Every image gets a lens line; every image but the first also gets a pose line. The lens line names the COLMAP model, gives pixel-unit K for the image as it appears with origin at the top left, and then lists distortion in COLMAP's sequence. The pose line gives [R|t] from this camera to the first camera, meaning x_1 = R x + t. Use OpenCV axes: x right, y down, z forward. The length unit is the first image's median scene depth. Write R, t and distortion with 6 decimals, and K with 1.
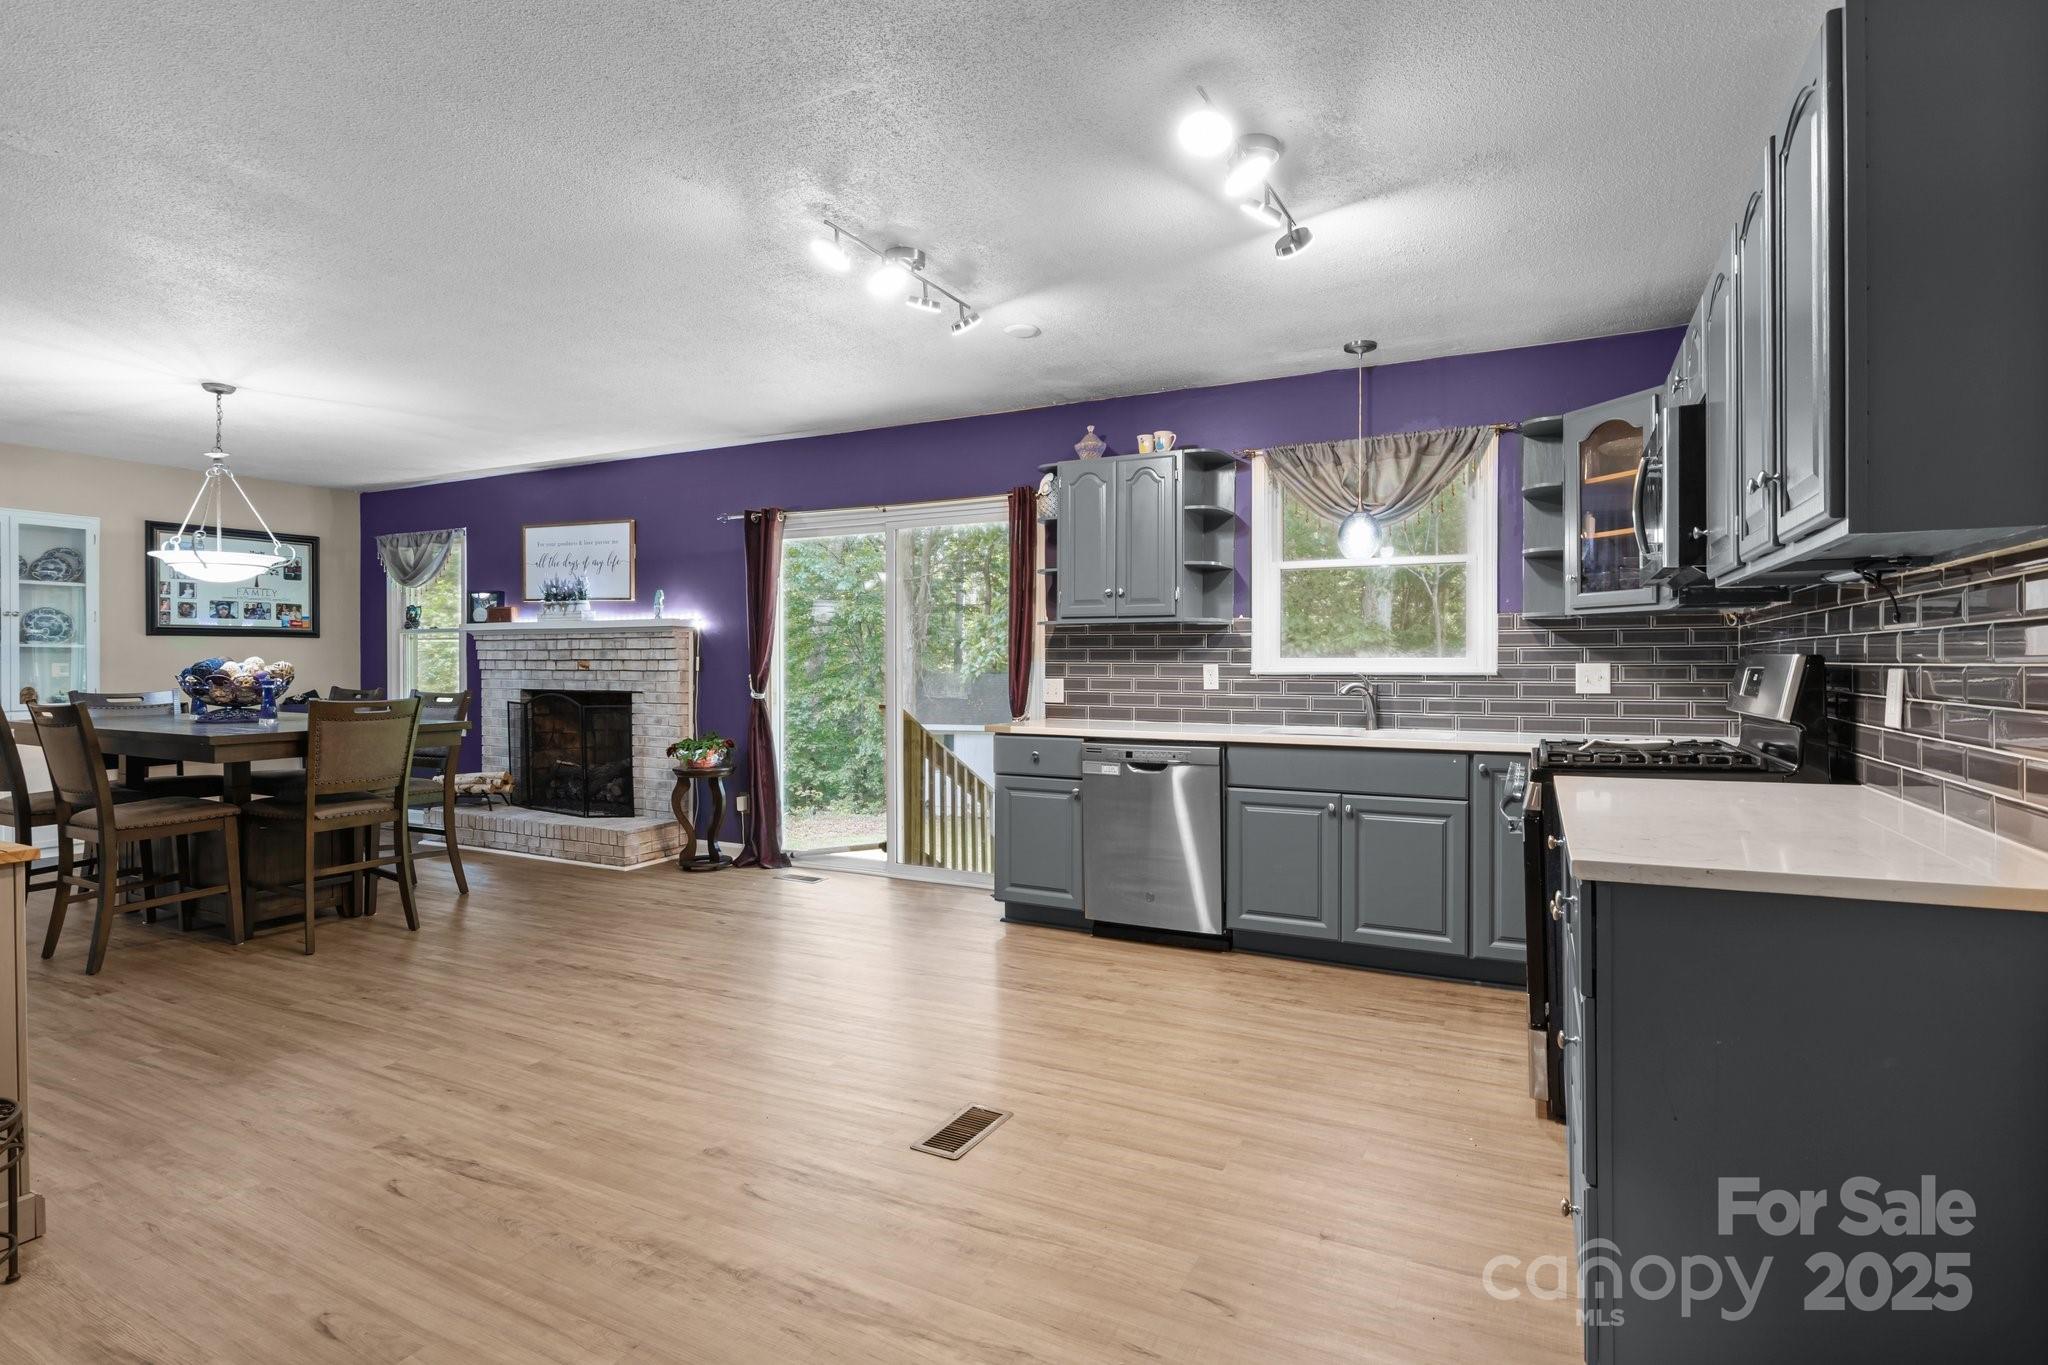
lens RADIAL K [[1021.0, 0, 1029.0], [0, 1021.0, 673.7], [0, 0, 1]] dist [-0.012137, 0.001262]
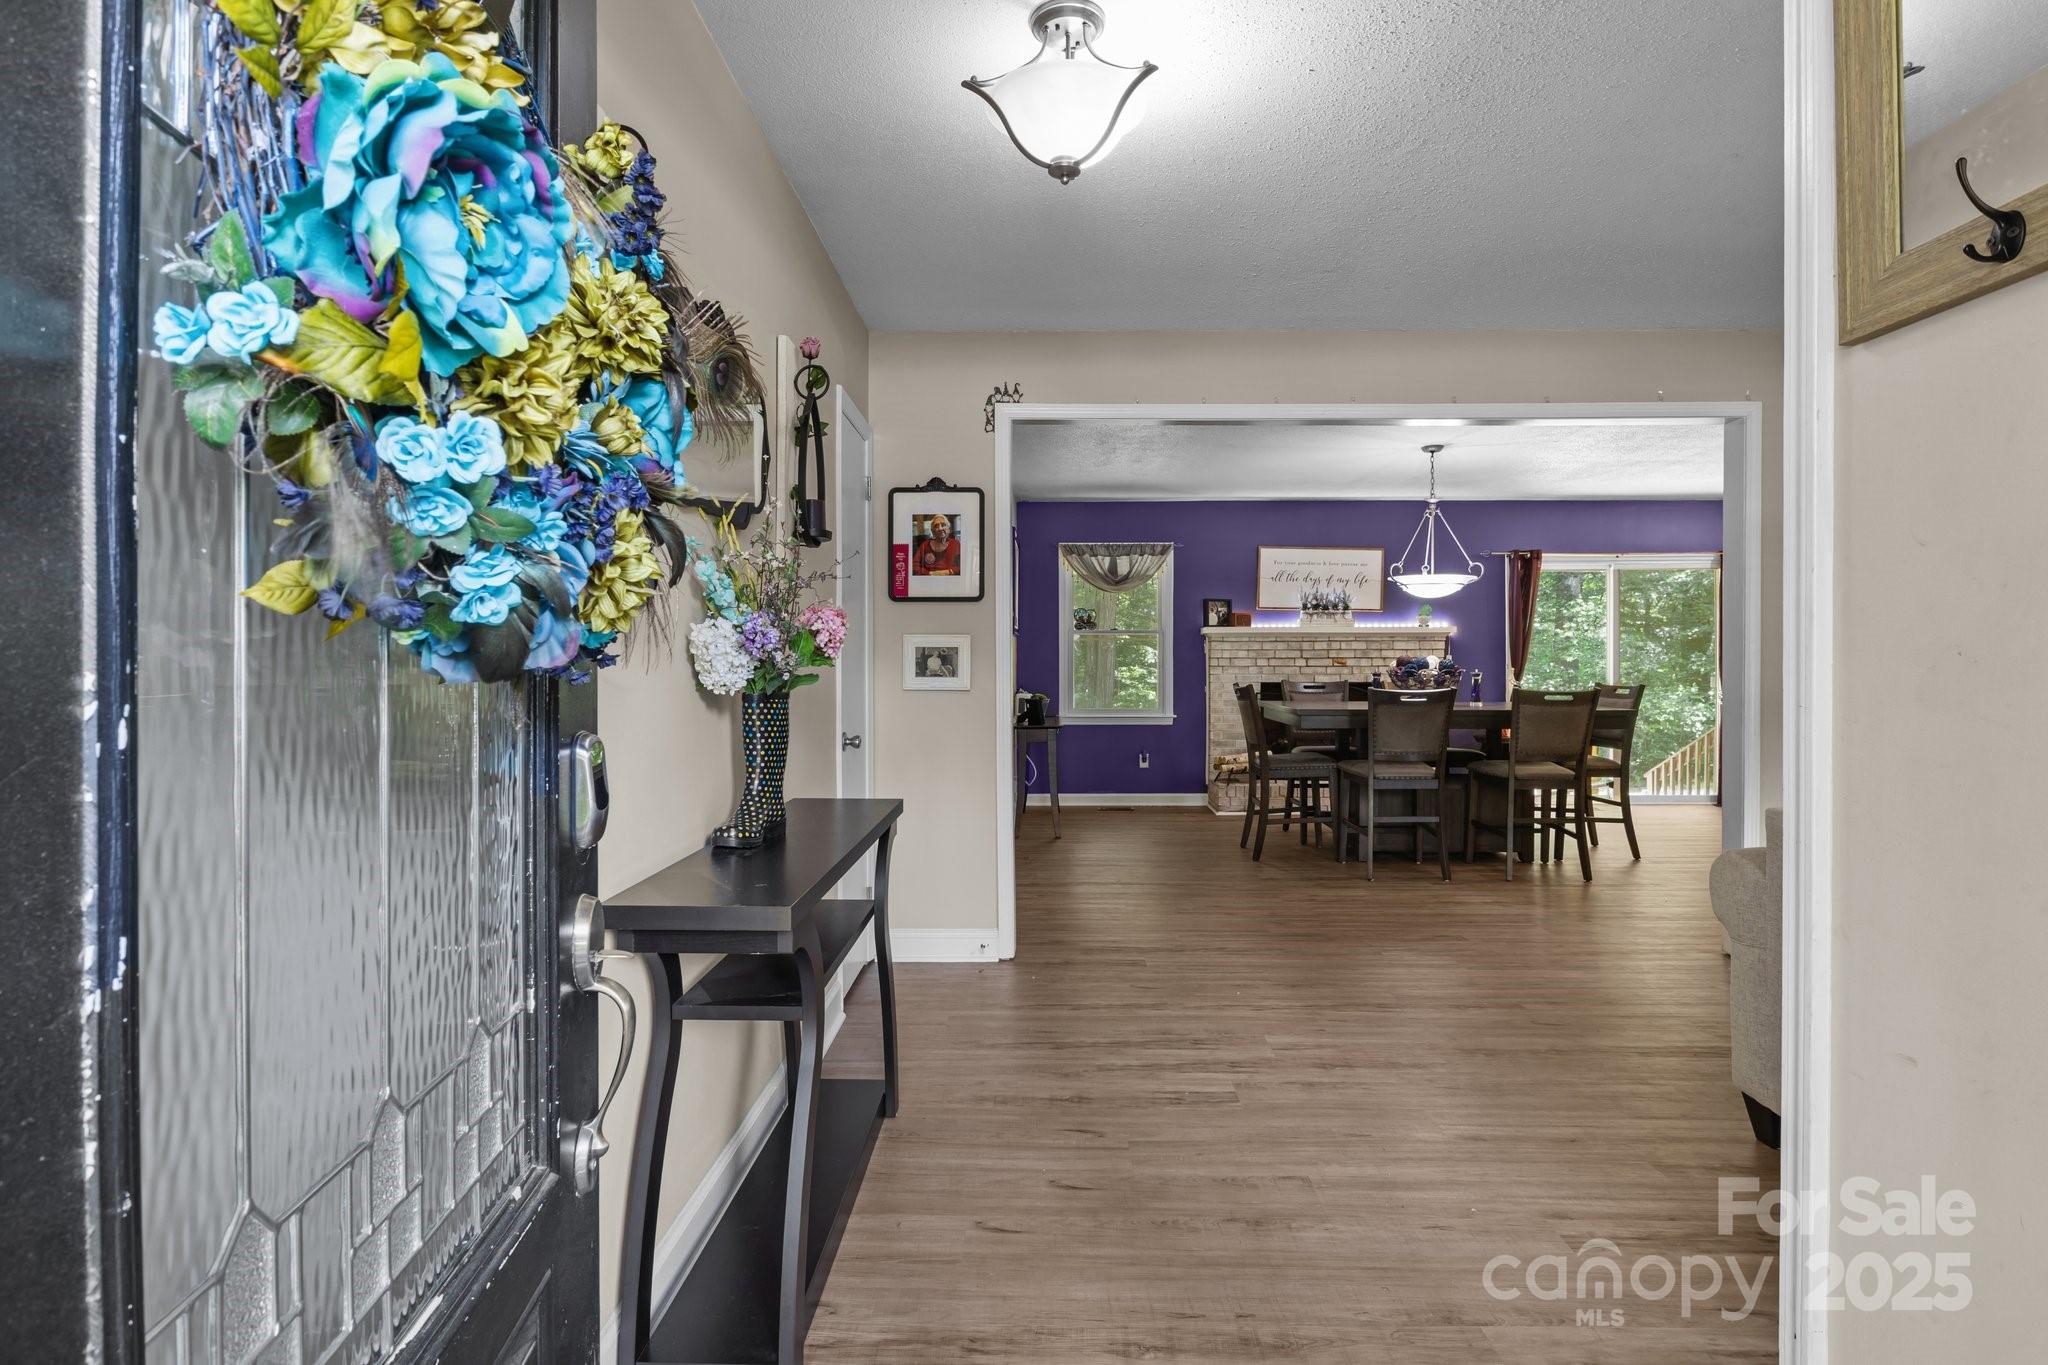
lens RADIAL K [[1021.0, 0, 1019.1], [0, 1021.0, 662.2], [0, 0, 1]] dist [-0.012137, 0.001262]
pose [[0.902921, -0.002440, 0.429800, -1.933796], [0.007034, 0.999934, -0.009100, 0.000518], [-0.429750, 0.011240, 0.902878, 0.053763]]
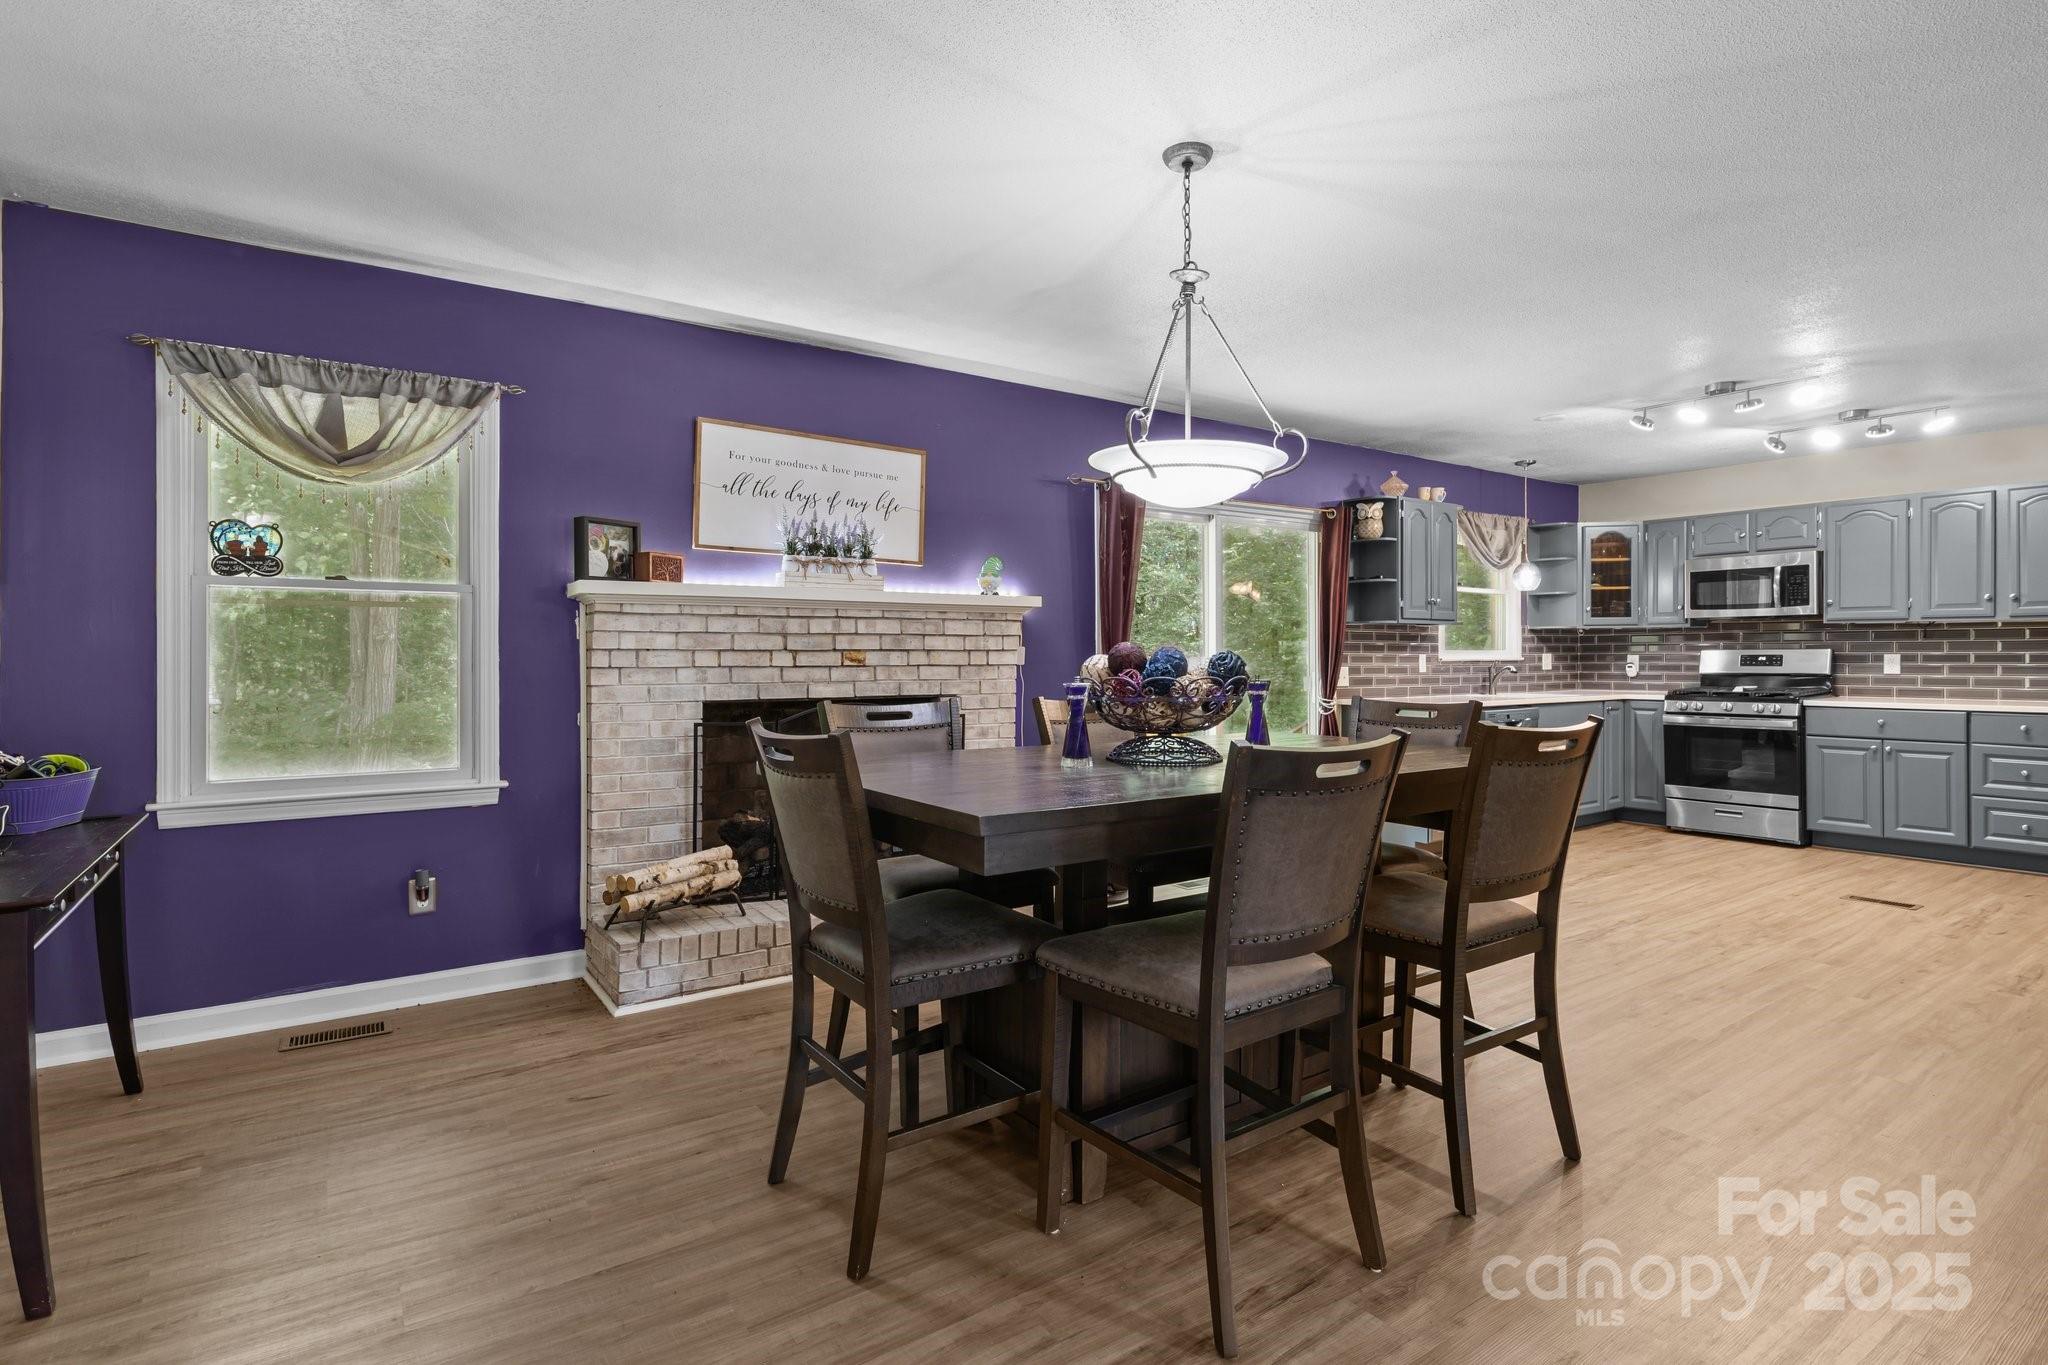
lens RADIAL K [[1021.0, 0, 1034.0], [0, 1021.0, 662.5], [0, 0, 1]] dist [-0.012137, 0.001262]
pose [[0.468323, -0.007446, 0.883526, -1.396102], [0.012211, 0.999924, 0.001955, -0.008194], [-0.883473, 0.009873, 0.468378, 0.858077]]
